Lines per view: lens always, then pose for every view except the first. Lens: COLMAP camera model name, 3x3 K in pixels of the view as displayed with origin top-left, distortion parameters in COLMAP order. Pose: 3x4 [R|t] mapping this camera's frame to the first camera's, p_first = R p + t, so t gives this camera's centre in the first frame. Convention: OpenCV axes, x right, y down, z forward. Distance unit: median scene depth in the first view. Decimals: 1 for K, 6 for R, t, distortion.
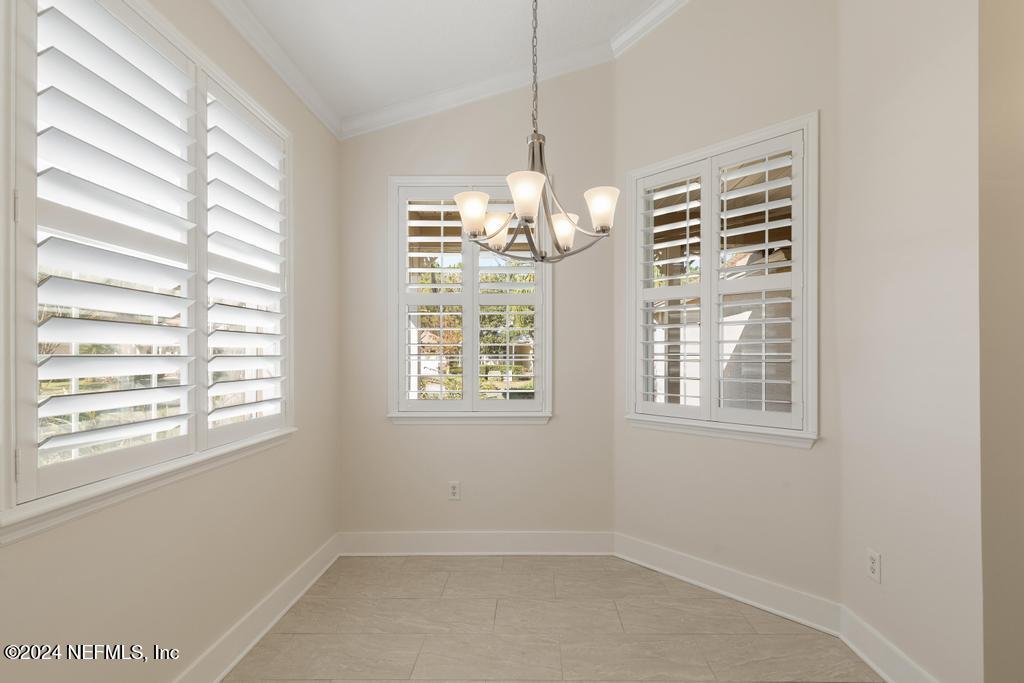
lens RADIAL K [[474.8, 0, 515.4], [0, 474.8, 352.2], [0, 0, 1]] dist [0.000604, 0.000107]
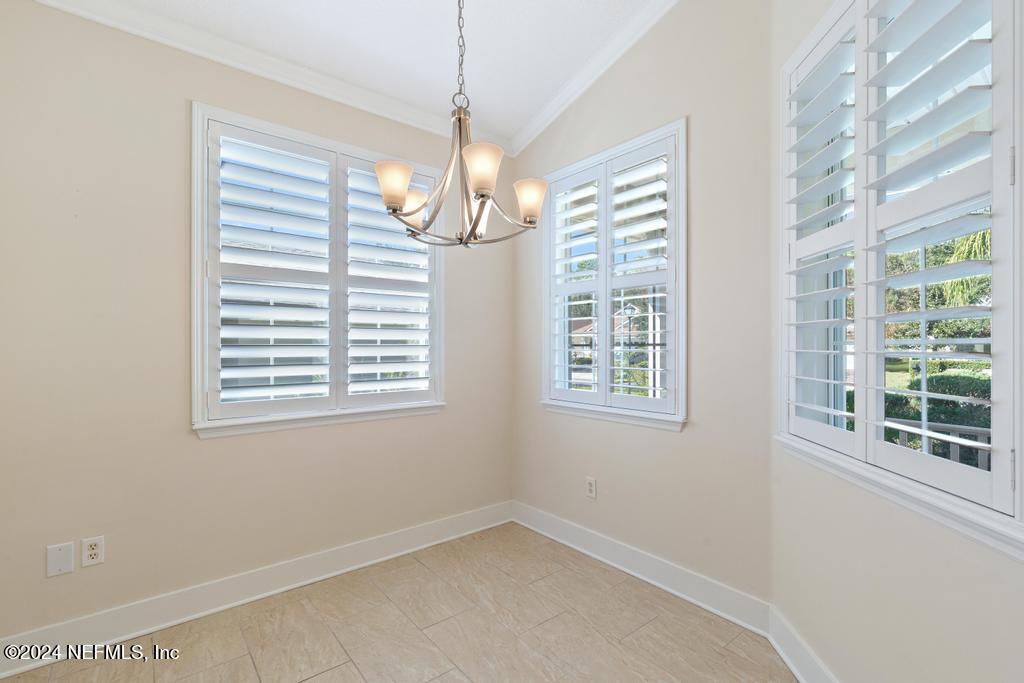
lens RADIAL K [[463.2, 0, 512.0], [0, 463.2, 341.5], [0, 0, 1]] dist [0.002905, 0.000044]
pose [[0.636112, -0.005042, -0.771580, 0.589523], [0.004721, 0.999985, -0.002642, 0.001860], [0.771582, -0.001961, 0.636127, 0.351645]]
